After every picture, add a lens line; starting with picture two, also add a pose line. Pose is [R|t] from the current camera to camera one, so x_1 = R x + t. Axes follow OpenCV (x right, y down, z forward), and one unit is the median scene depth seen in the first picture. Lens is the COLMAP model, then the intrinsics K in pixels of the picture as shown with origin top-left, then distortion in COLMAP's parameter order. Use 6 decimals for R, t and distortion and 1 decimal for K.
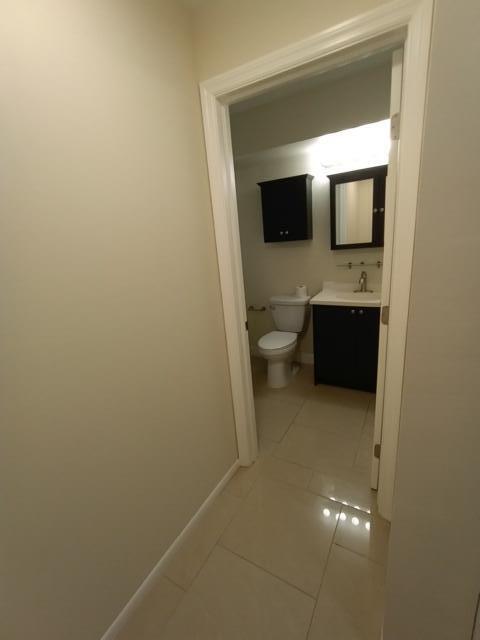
lens RADIAL K [[299.7, 0, 240.0], [0, 299.7, 320.0], [0, 0, 1]] dist [0.033024, 0.000104]
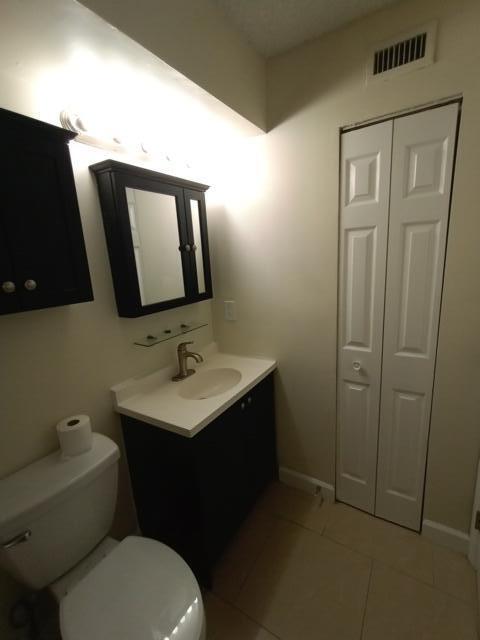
lens RADIAL K [[287.5, 0, 246.6], [0, 287.5, 321.9], [0, 0, 1]] dist [0.002836, 0.000161]
pose [[0.016071, -0.136956, 0.990447, -0.144668], [0.326449, 0.937010, 0.124269, -0.221633], [-0.945078, 0.321333, 0.059768, 0.796643]]
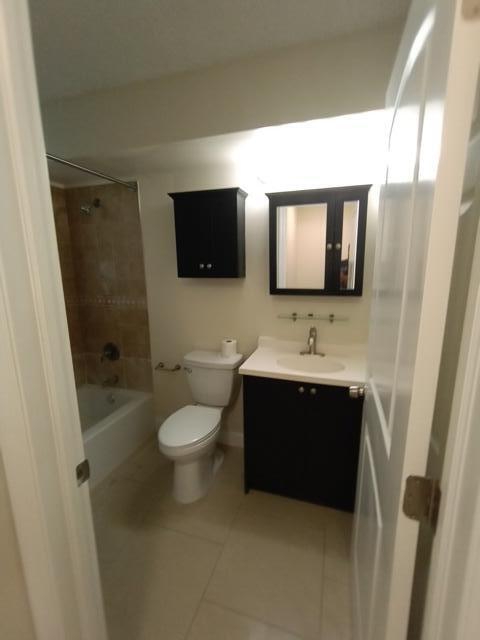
lens RADIAL K [[287.5, 0, 246.6], [0, 287.5, 321.9], [0, 0, 1]] dist [0.002836, 0.000161]
pose [[0.972055, 0.038345, 0.231600, 0.091951], [-0.015315, 0.994826, -0.100431, -0.097782], [-0.234252, 0.094077, 0.967613, 0.354199]]
